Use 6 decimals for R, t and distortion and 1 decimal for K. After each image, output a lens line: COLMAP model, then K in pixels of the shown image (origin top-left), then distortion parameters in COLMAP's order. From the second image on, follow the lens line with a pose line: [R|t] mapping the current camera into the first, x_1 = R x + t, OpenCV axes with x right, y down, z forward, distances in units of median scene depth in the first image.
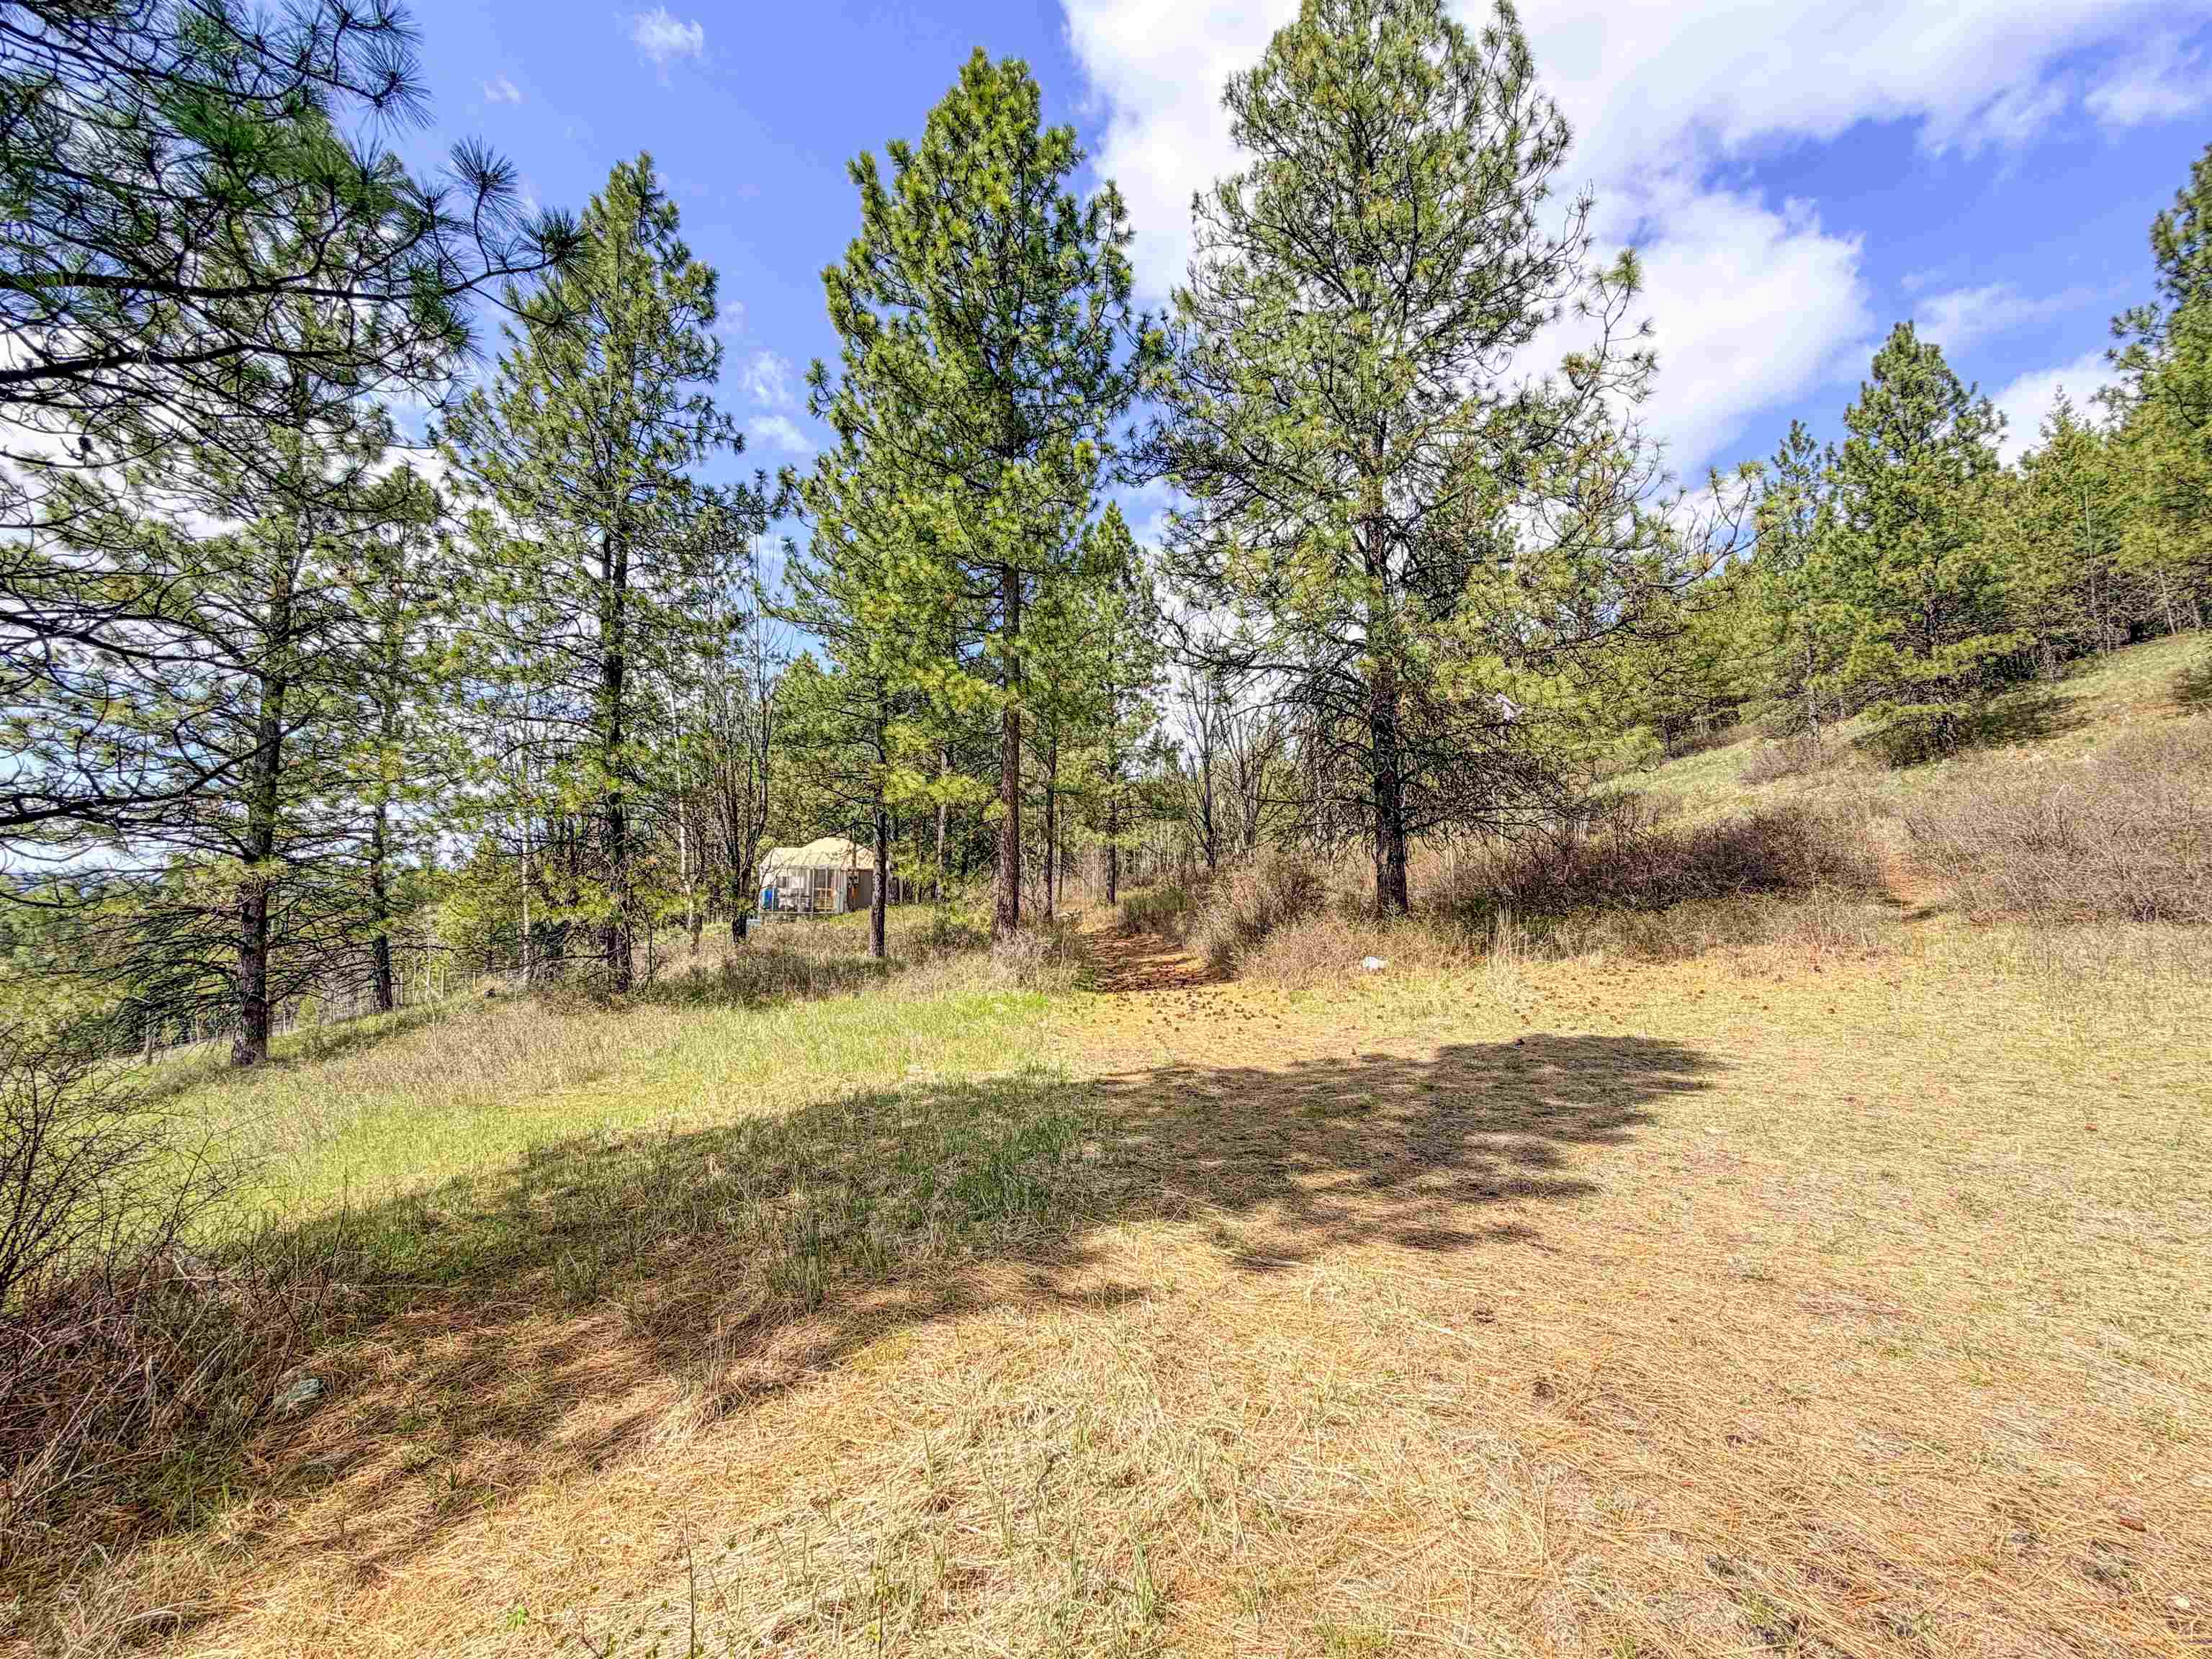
lens RADIAL K [[885.2, 0, 1113.6], [0, 885.2, 810.2], [0, 0, 1]] dist [-0.001531, 0.000897]
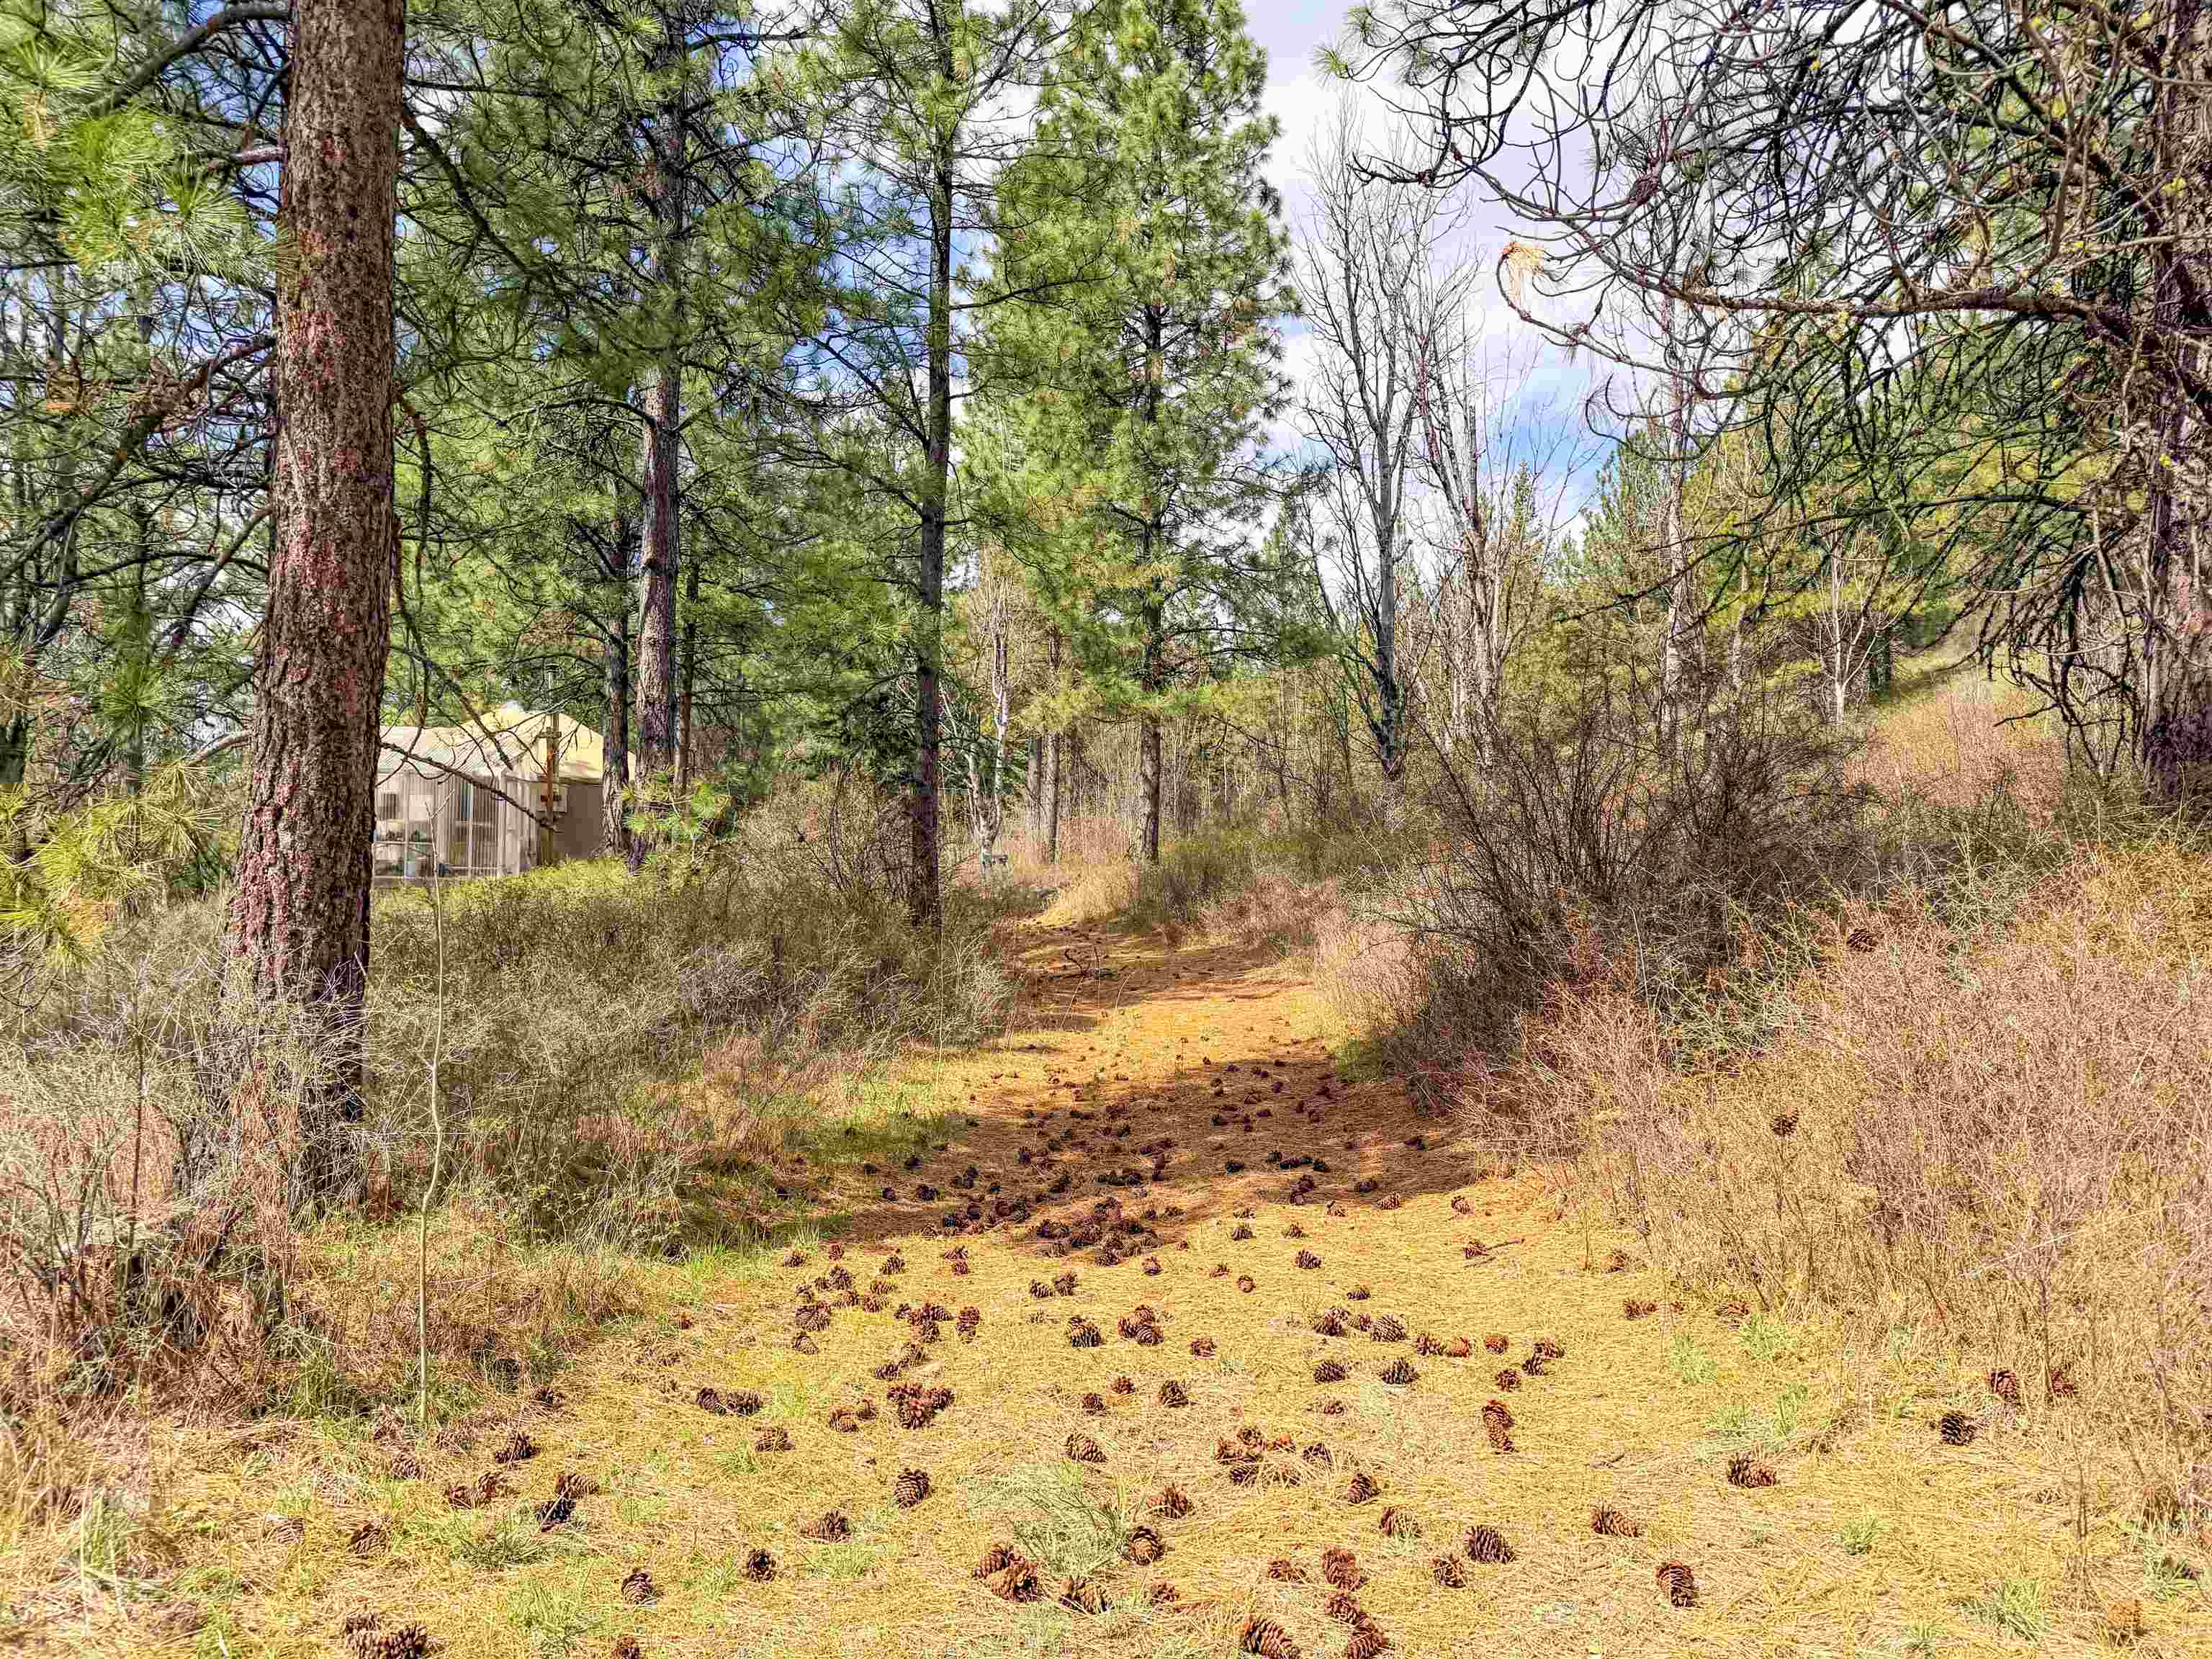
lens RADIAL K [[1581.7, 0, 1102.7], [0, 1581.7, 838.2], [0, 0, 1]] dist [0.001300, 0.000088]
pose [[0.997807, 0.006147, -0.065911, 0.053565], [-0.000549, 0.996413, 0.084618, 0.070384], [0.066194, -0.084396, 0.994231, 0.565512]]
